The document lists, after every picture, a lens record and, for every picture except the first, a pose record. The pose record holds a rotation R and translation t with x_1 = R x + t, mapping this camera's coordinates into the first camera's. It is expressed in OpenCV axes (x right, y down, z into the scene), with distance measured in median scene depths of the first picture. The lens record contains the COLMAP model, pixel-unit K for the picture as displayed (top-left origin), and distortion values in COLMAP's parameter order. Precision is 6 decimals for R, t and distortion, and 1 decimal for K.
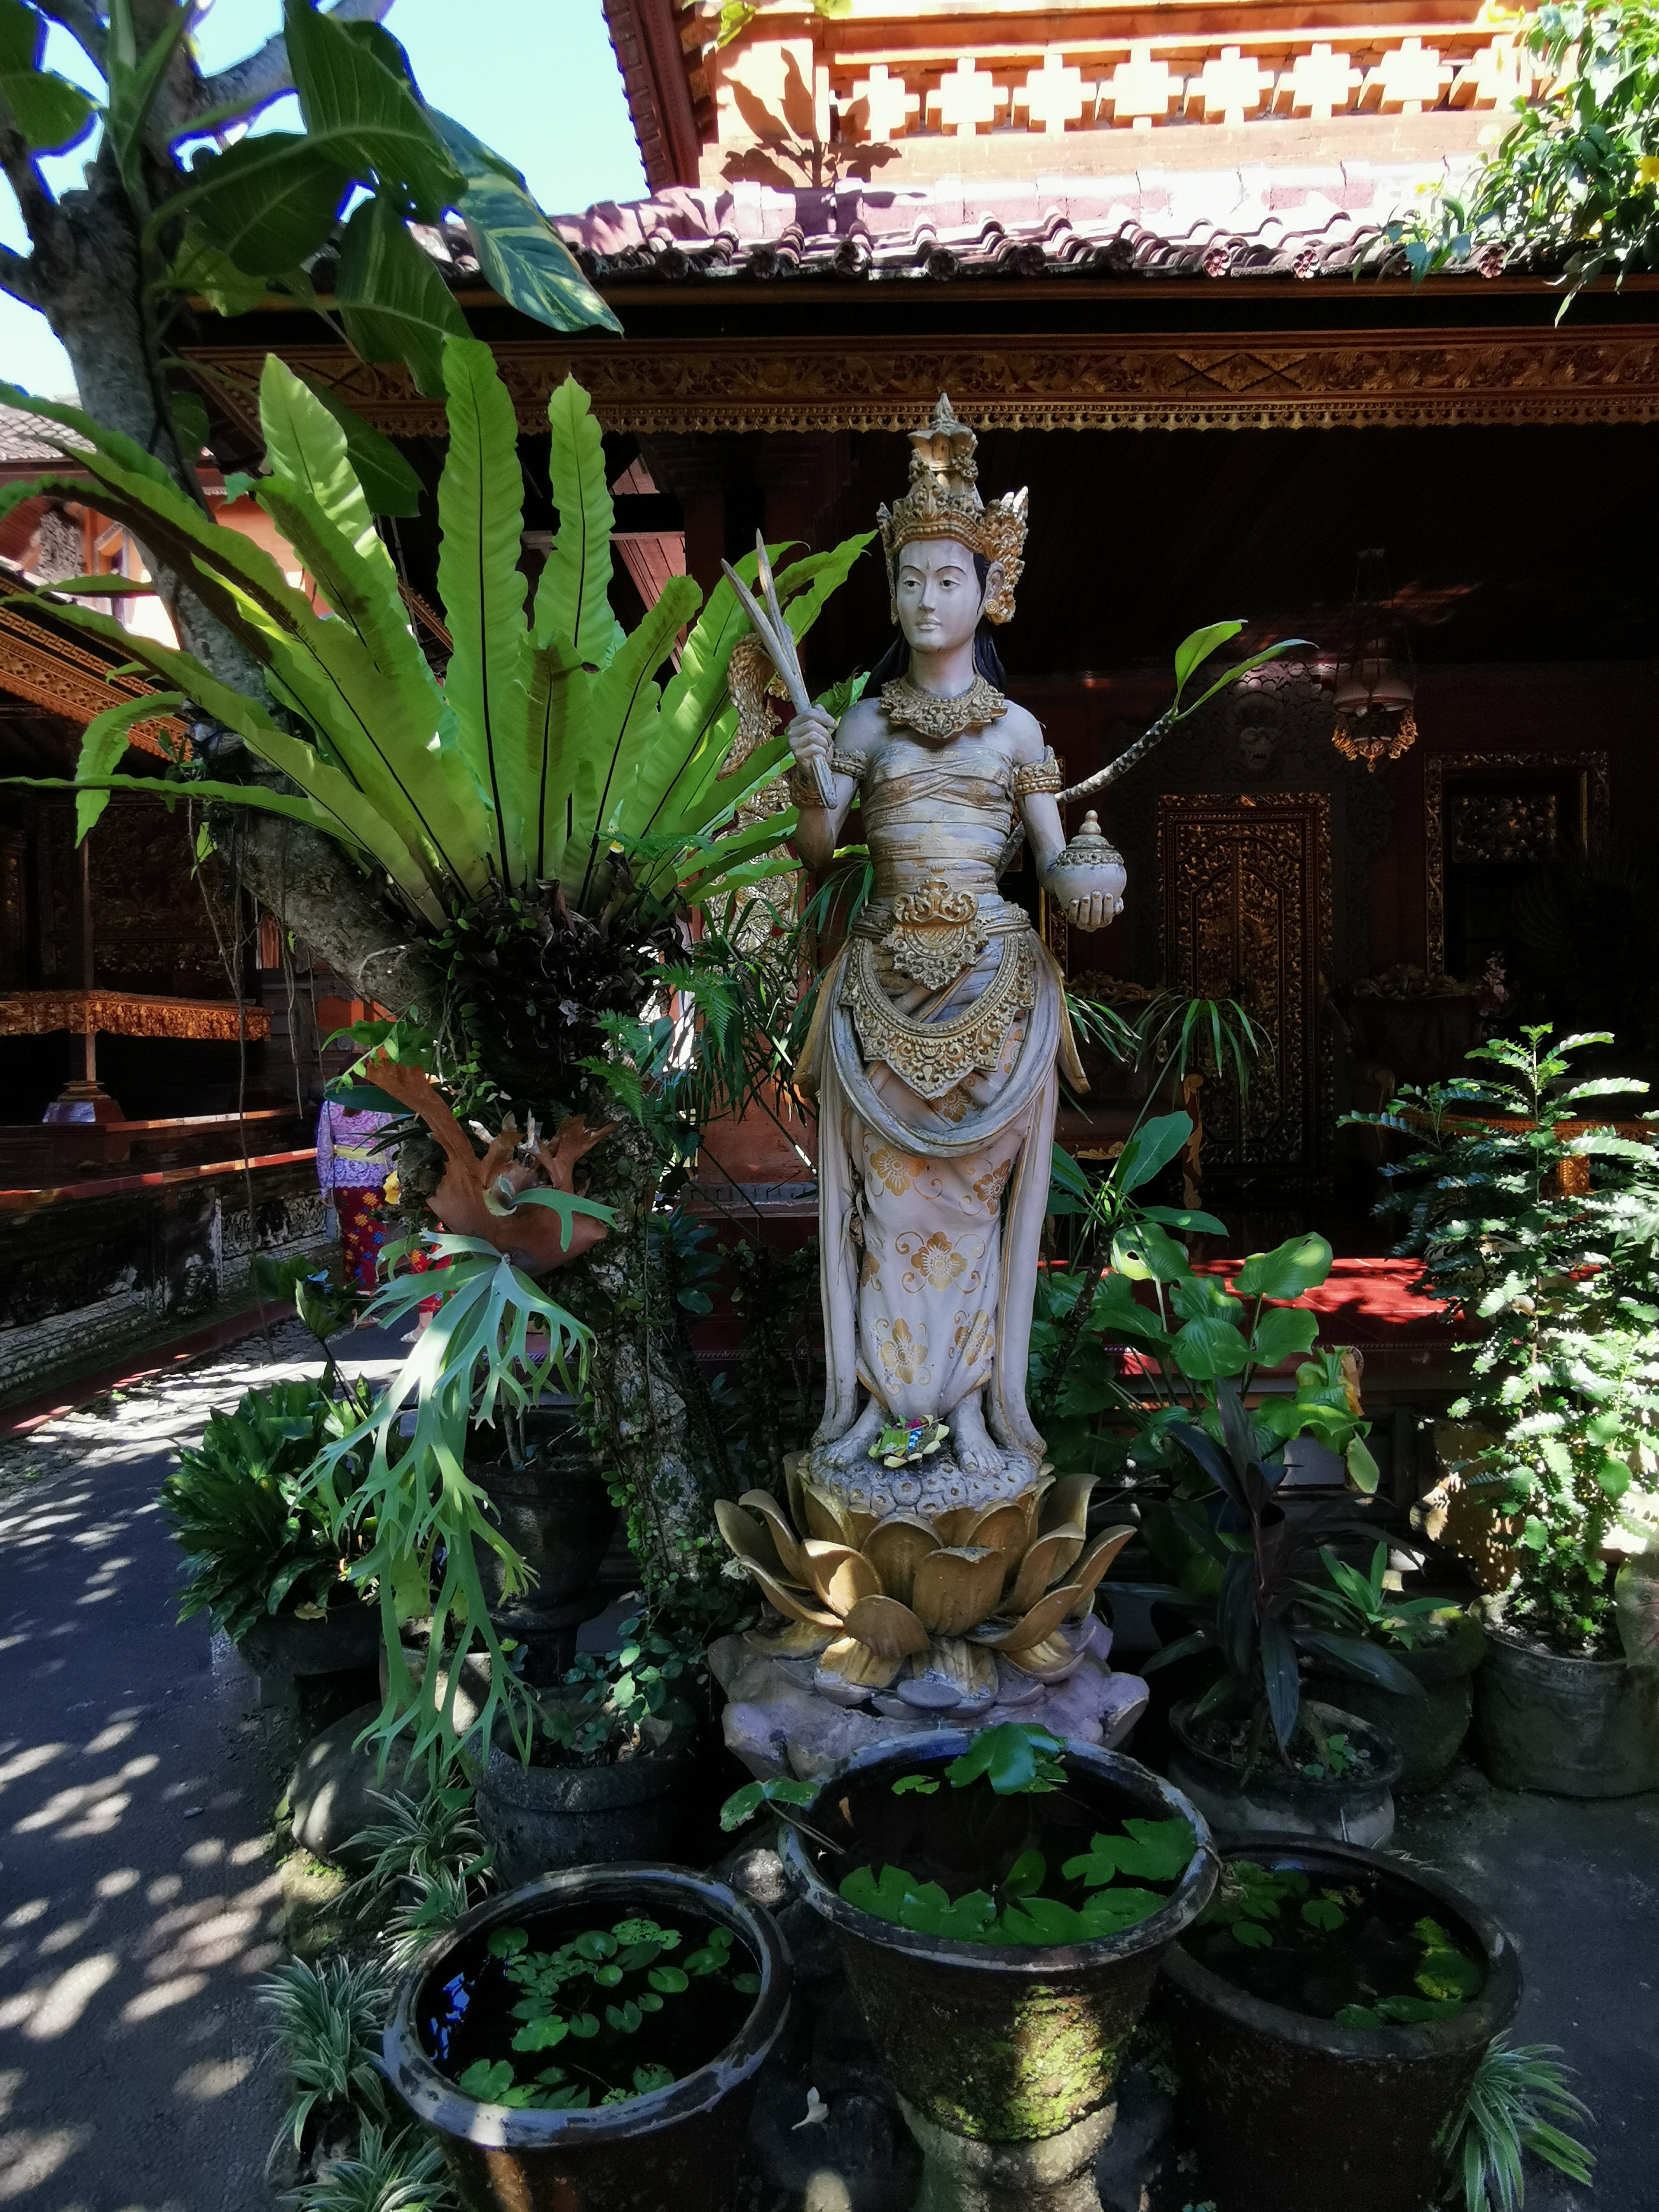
lens RADIAL K [[1422.0, 0, 829.0], [0, 1422.0, 1077.5], [0, 0, 1]] dist [0.022892, -0.000294]
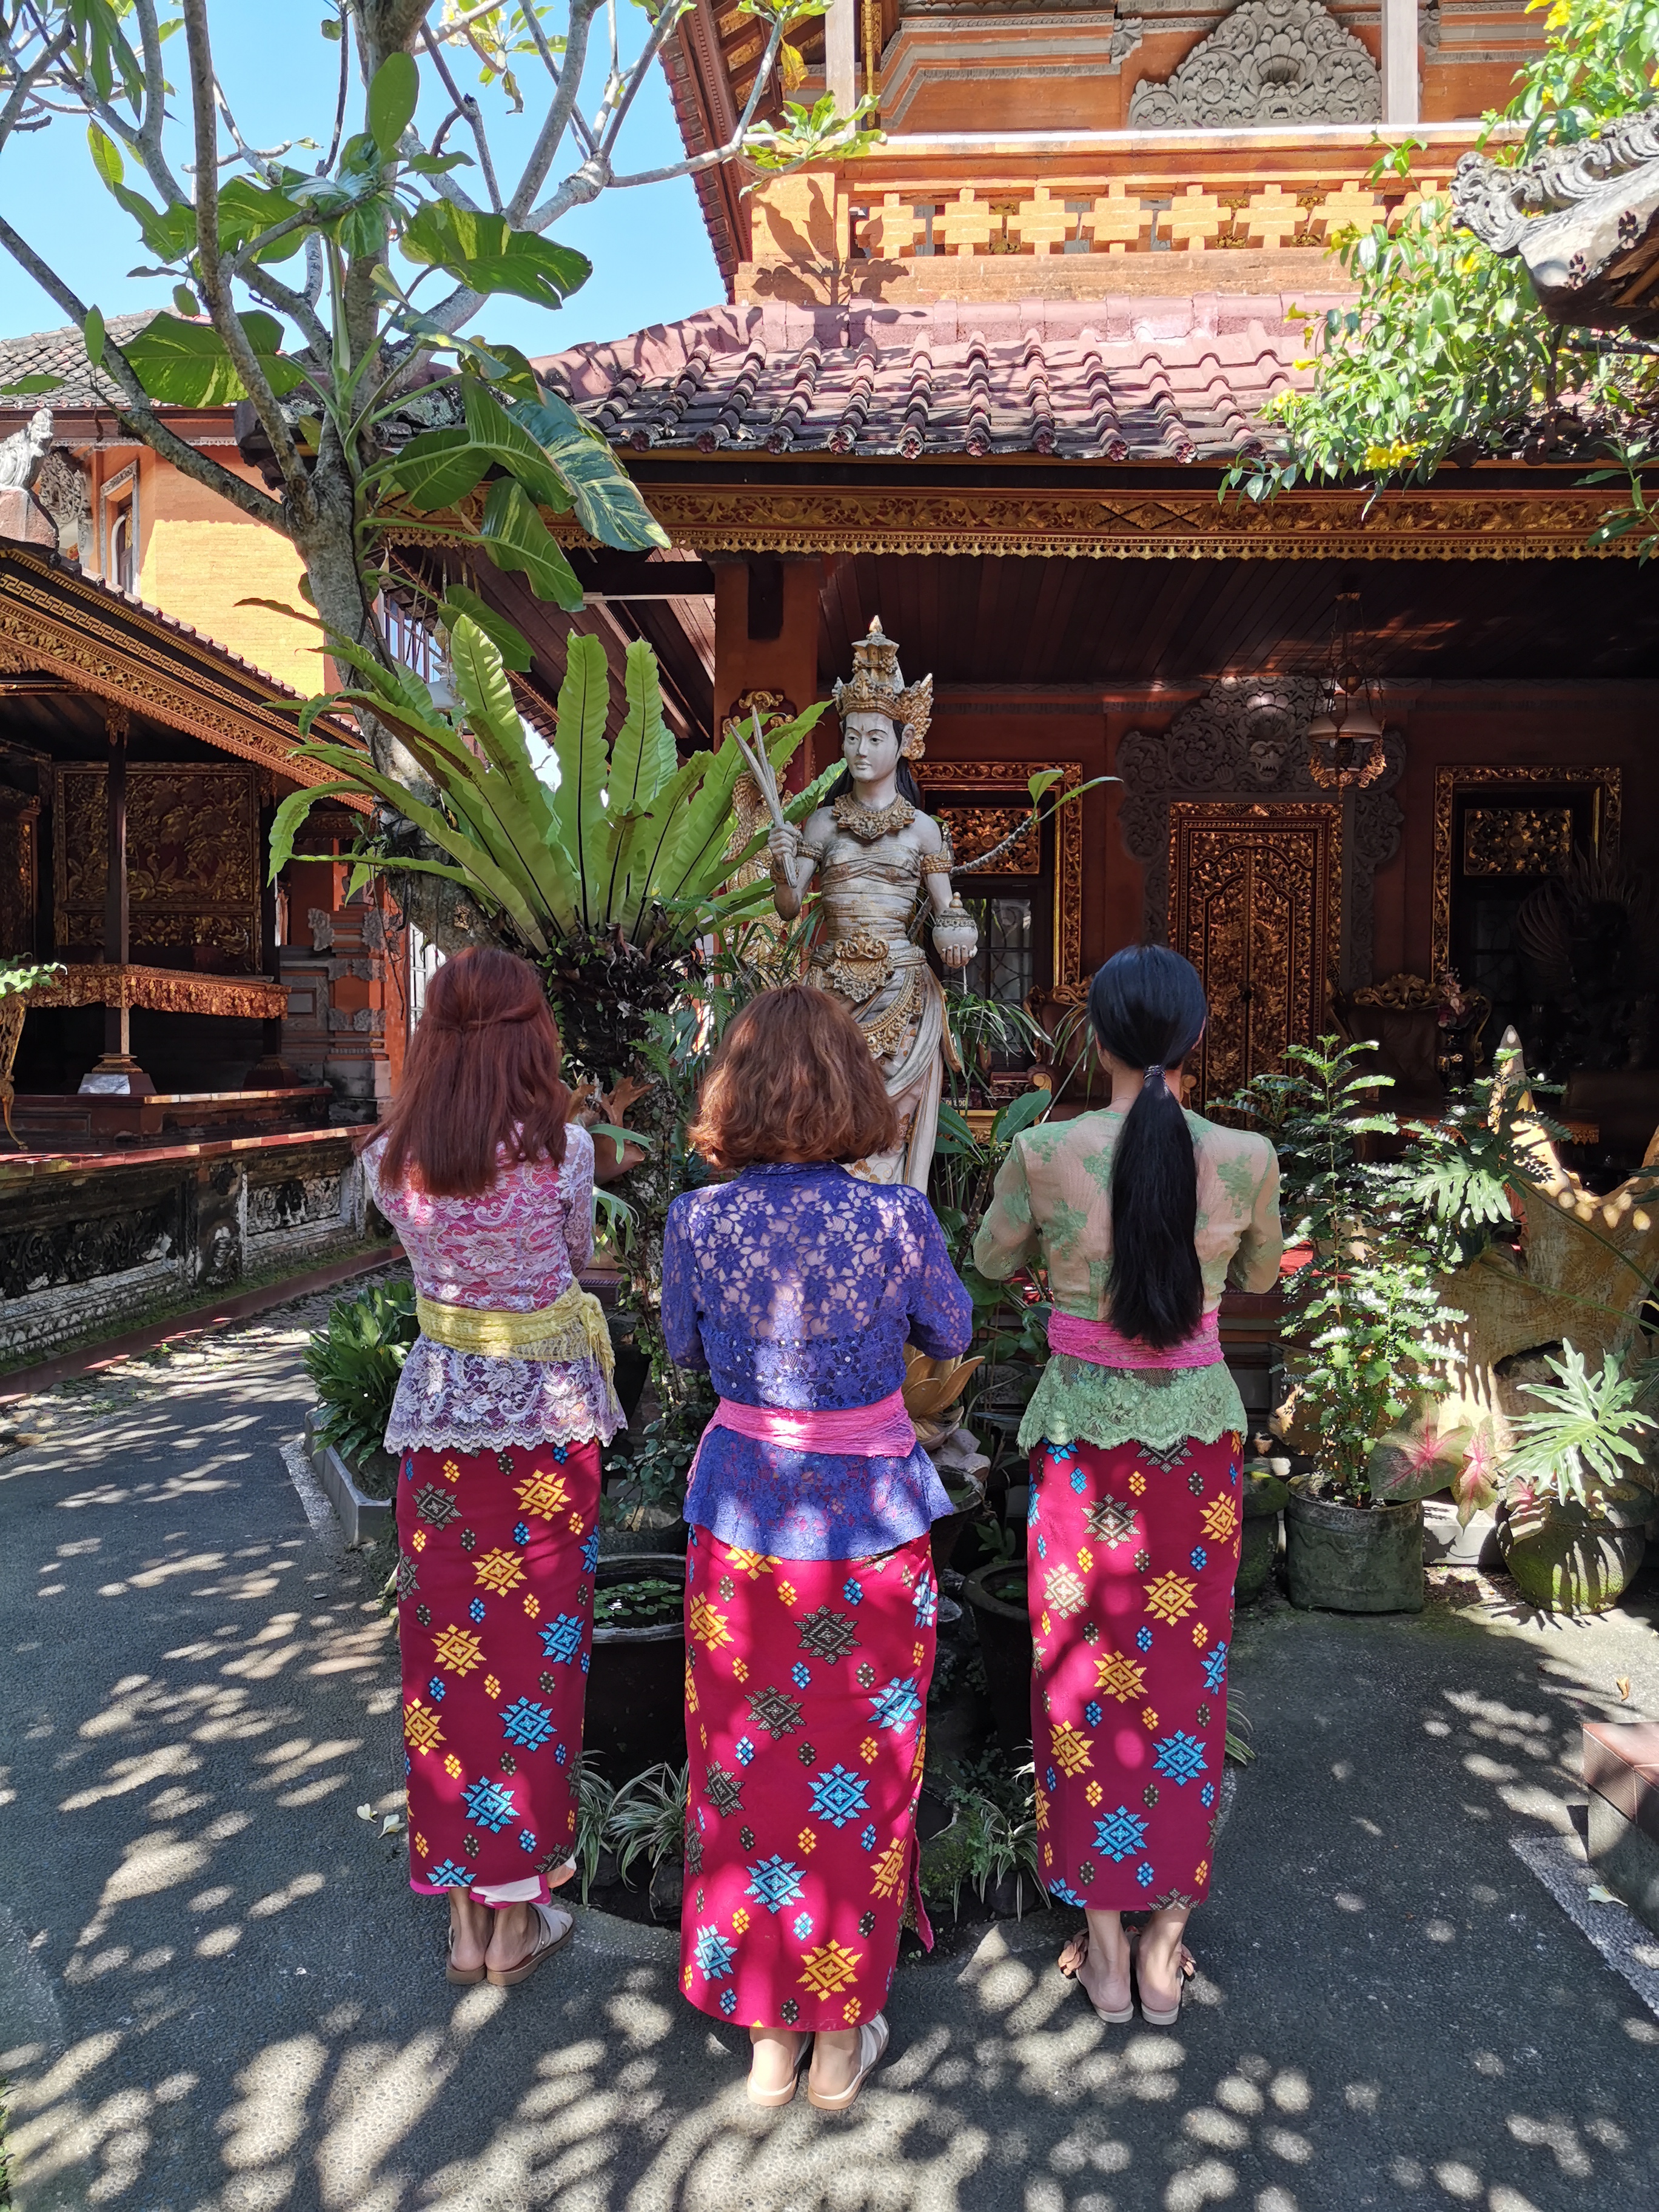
lens RADIAL K [[1734.4, 0, 829.5], [0, 1734.4, 1106.0], [0, 0, 1]] dist [0.079758, -0.000382]
pose [[0.999056, 0.027773, -0.033394, 0.066889], [-0.027263, 0.999506, 0.015629, 0.014751], [0.033811, -0.014704, 0.999320, -0.558979]]
